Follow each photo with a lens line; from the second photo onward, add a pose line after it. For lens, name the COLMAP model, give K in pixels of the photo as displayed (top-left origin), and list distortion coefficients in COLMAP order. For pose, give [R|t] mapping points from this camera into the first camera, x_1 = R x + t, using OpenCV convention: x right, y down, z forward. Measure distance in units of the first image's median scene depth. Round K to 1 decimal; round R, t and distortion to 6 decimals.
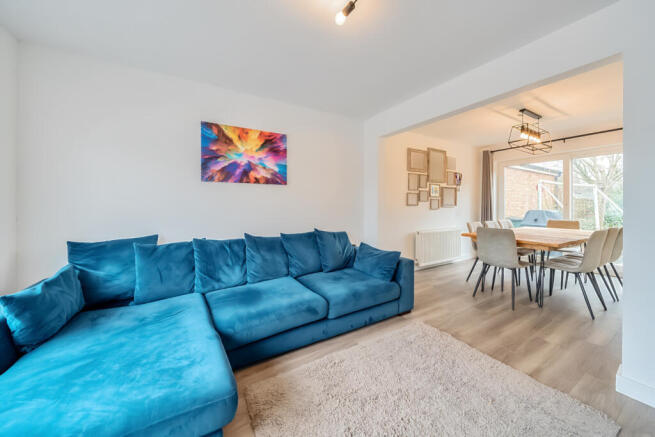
lens RADIAL K [[228.8, 0, 323.6], [0, 228.8, 207.6], [0, 0, 1]] dist [0.000545, -0.000012]
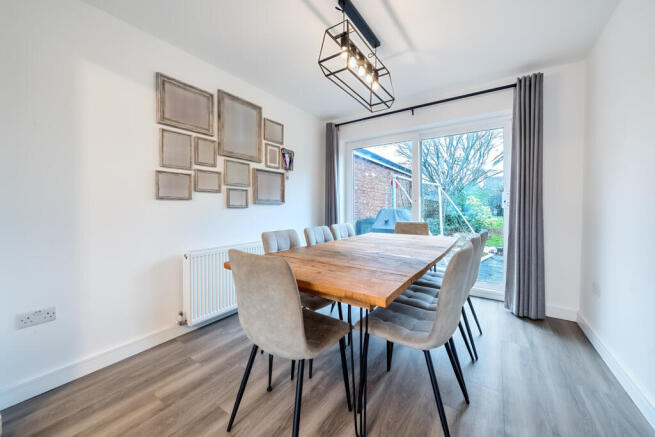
lens RADIAL K [[244.9, 0, 327.2], [0, 244.9, 211.7], [0, 0, 1]] dist [0.000104, -0.000017]
pose [[0.900059, -0.008543, 0.435684, 0.415319], [0.006374, 0.999959, 0.006440, 0.013645], [-0.435721, -0.003020, 0.900077, 0.372671]]
